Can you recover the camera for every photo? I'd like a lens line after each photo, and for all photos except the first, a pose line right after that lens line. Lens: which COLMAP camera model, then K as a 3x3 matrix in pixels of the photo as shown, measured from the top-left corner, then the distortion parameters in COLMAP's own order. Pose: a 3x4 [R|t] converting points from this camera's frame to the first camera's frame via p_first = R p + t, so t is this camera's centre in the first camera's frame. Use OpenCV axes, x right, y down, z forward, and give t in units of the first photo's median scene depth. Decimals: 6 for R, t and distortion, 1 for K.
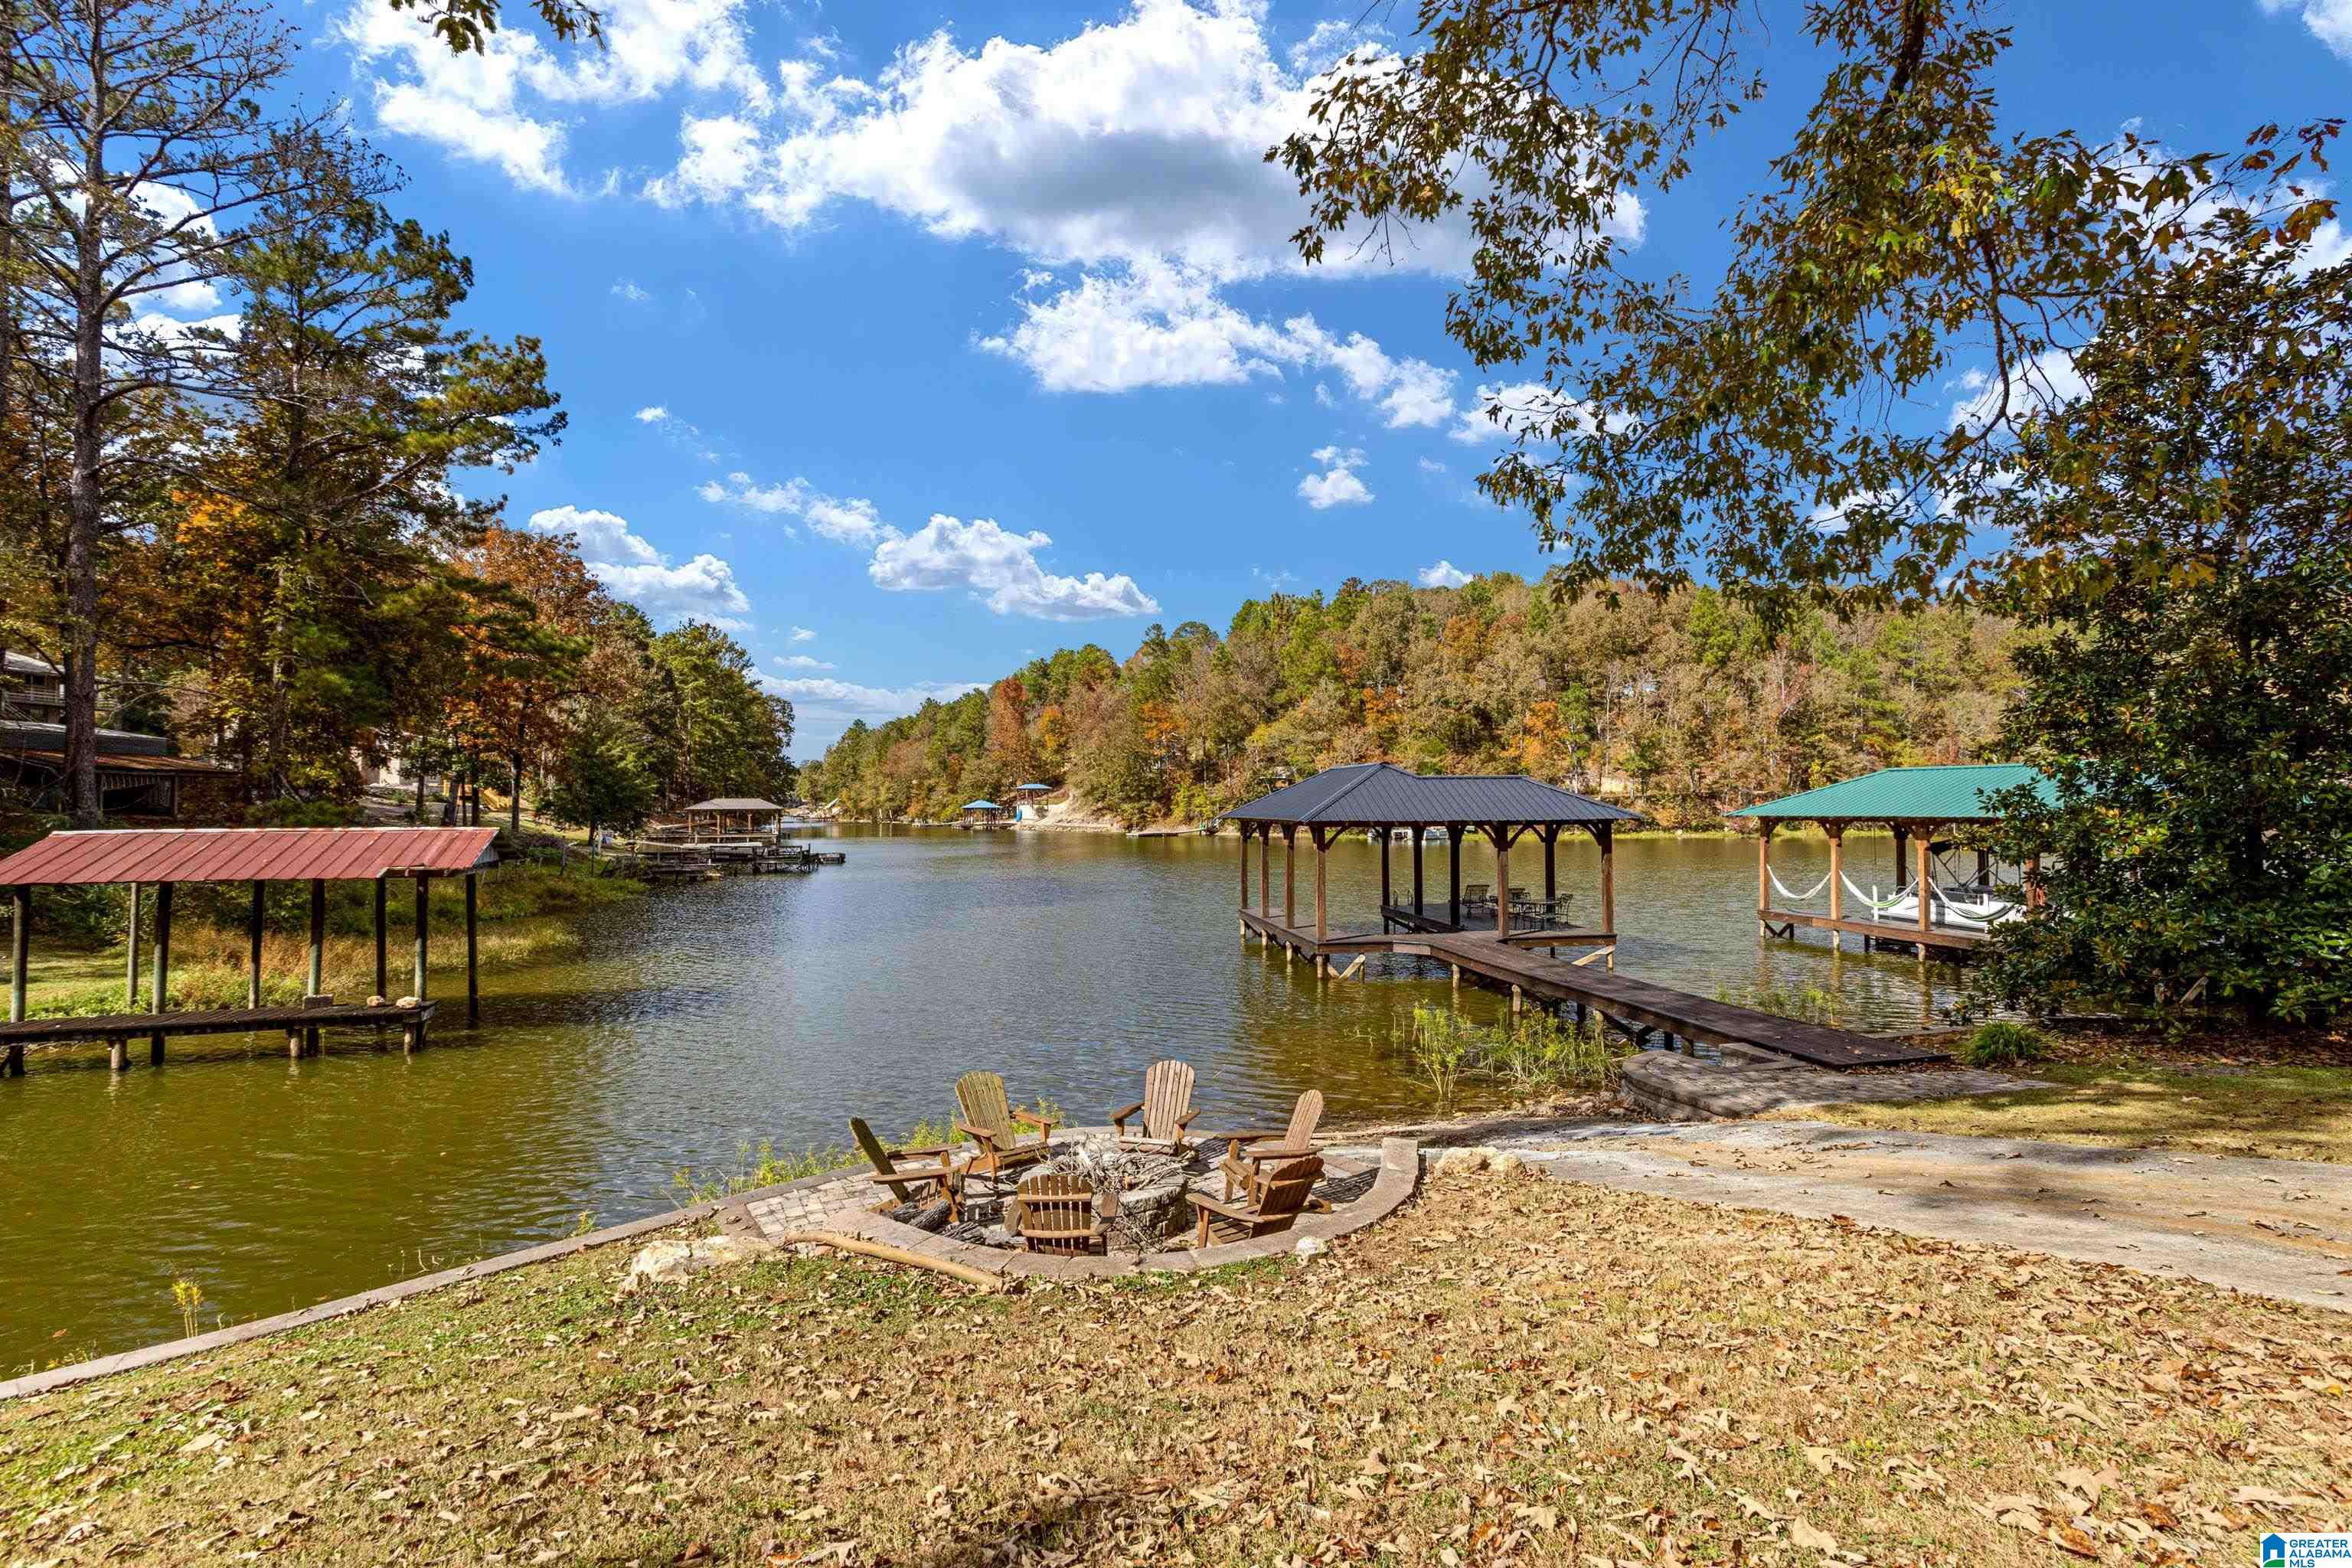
lens RADIAL K [[1135.0, 0, 1162.8], [0, 1135.0, 779.1], [0, 0, 1]] dist [-0.048382, 0.020949]
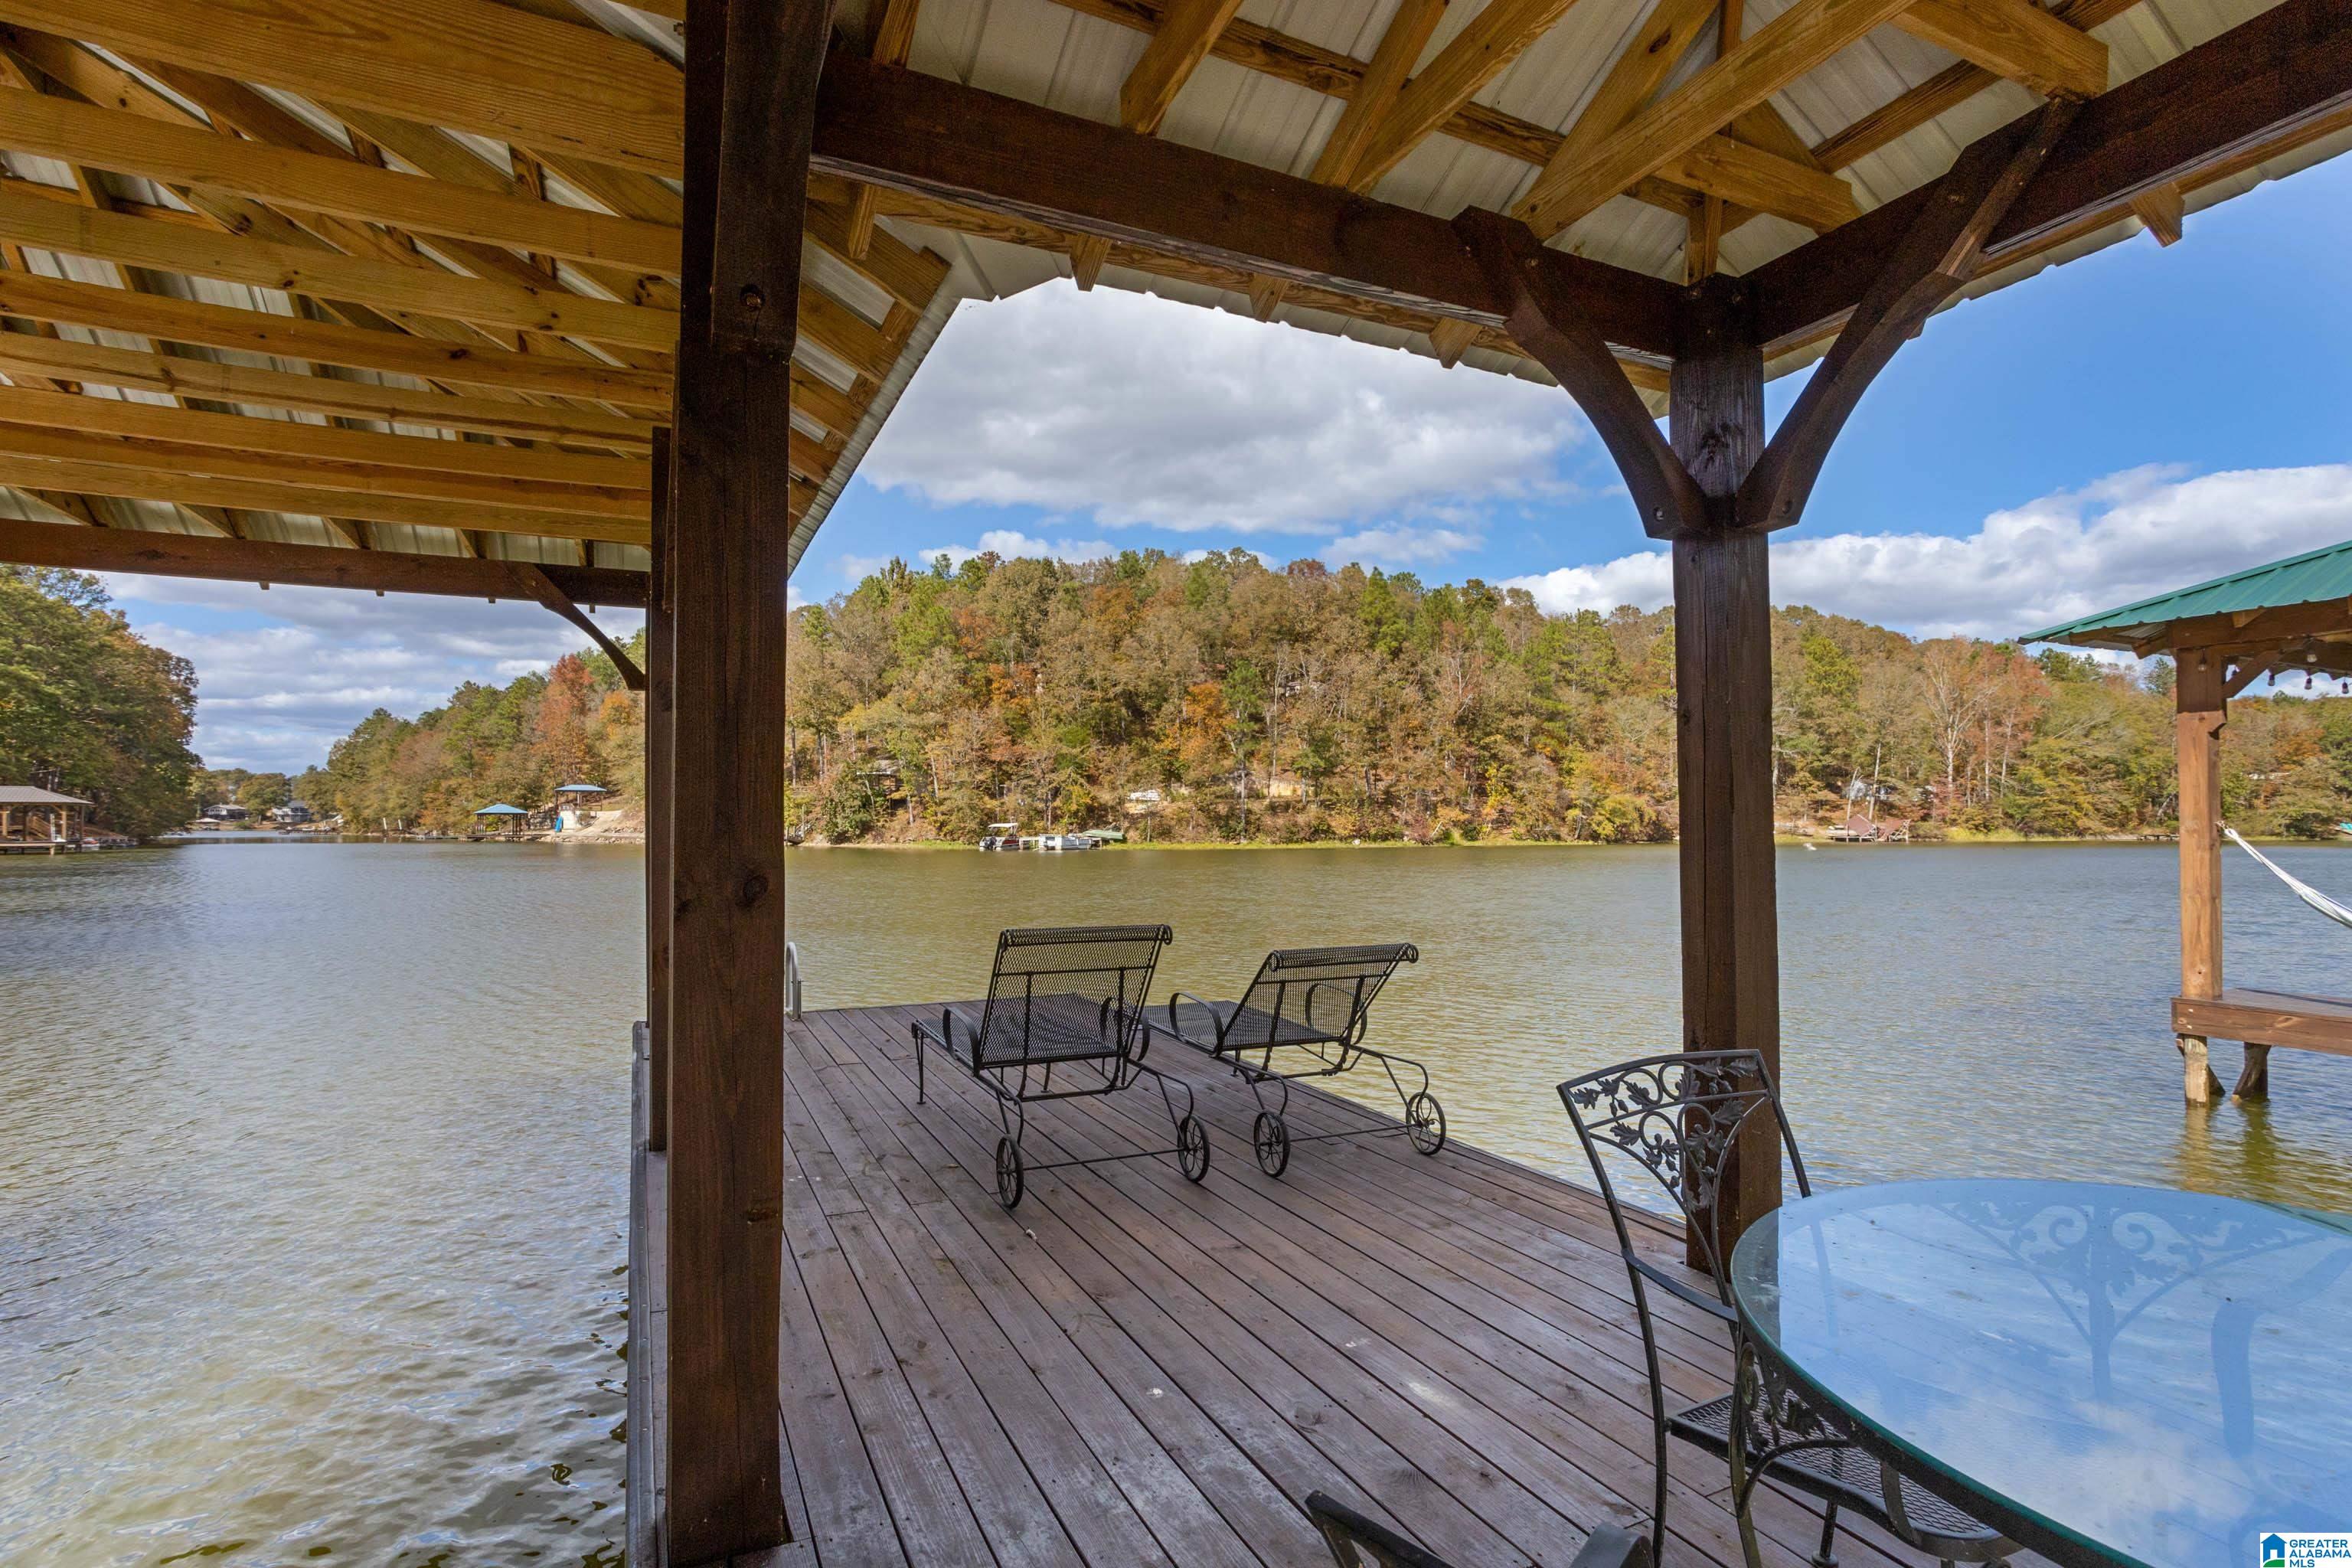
lens RADIAL K [[1135.0, 0, 1162.8], [0, 1135.0, 779.1], [0, 0, 1]] dist [-0.048382, 0.020949]
pose [[0.954077, 0.016787, 0.299089, 0.054269], [-0.011160, 0.999727, -0.020512, 0.016551], [-0.299352, 0.016232, 0.954005, 0.196750]]
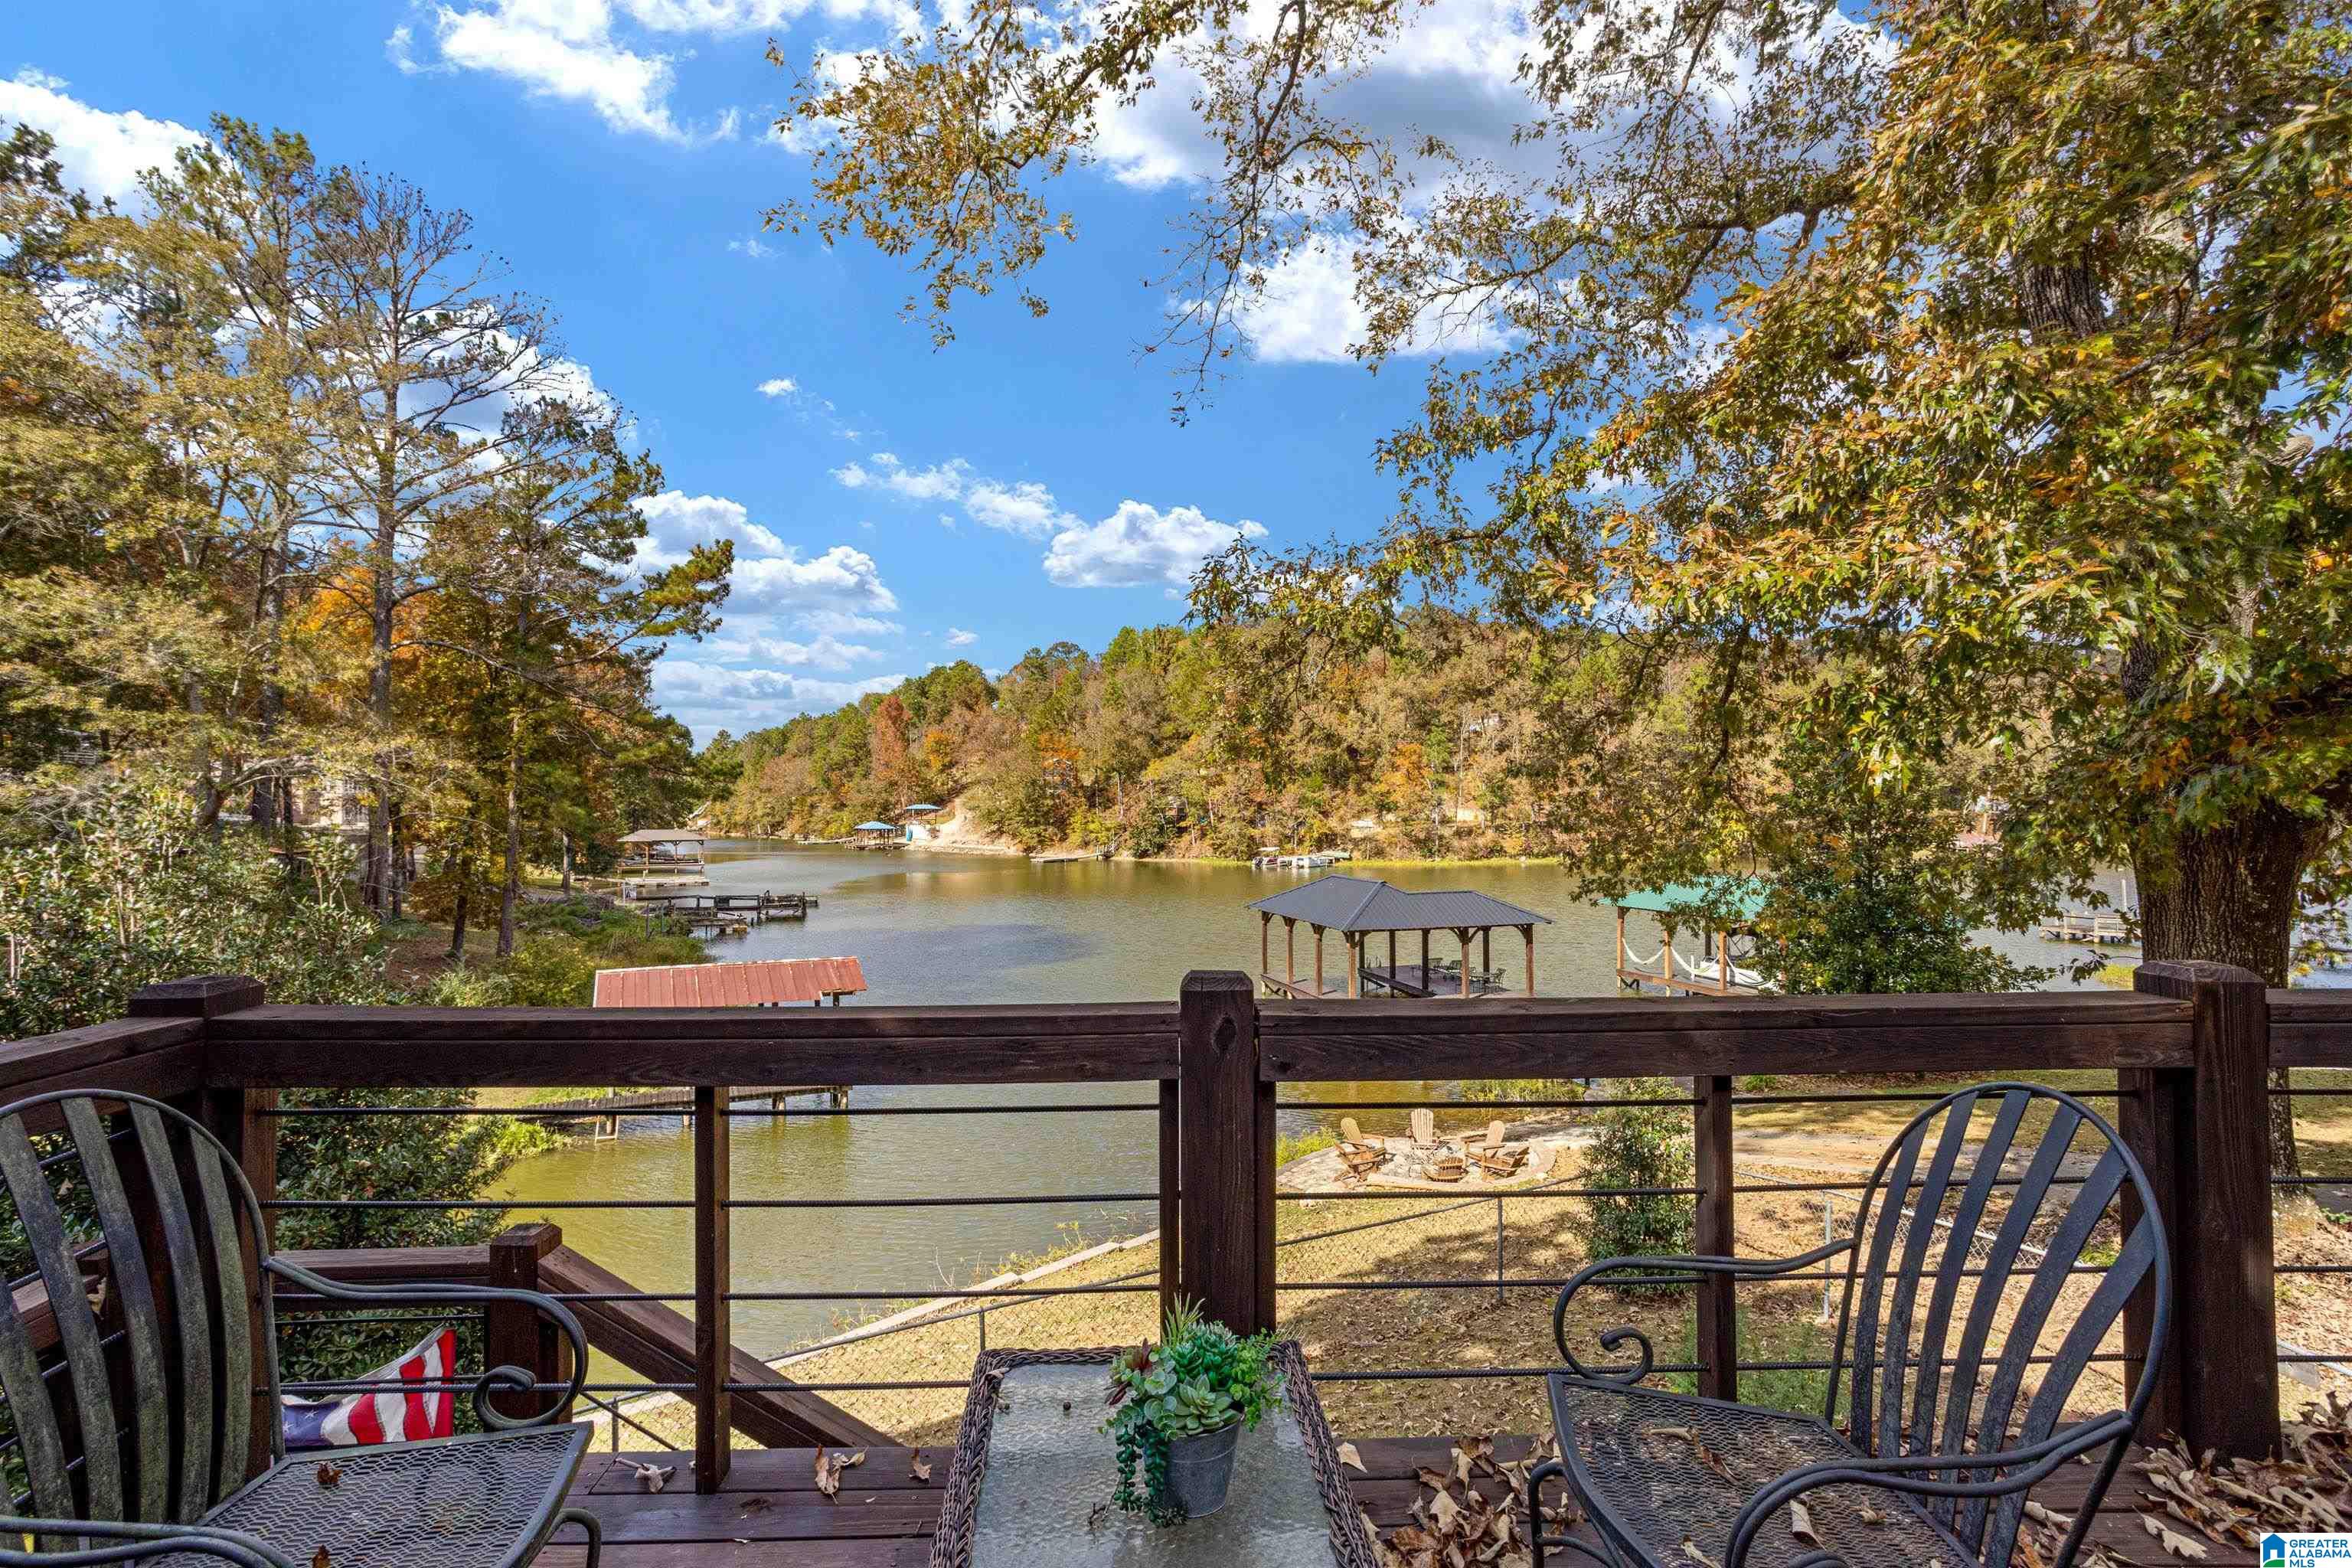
lens RADIAL K [[1135.0, 0, 1162.8], [0, 1135.0, 779.1], [0, 0, 1]] dist [-0.048382, 0.020949]
pose [[0.990576, 0.005382, 0.136860, -0.054457], [-0.005347, 0.999986, -0.000626, -0.027283], [-0.136861, -0.000111, 0.990590, -0.078719]]
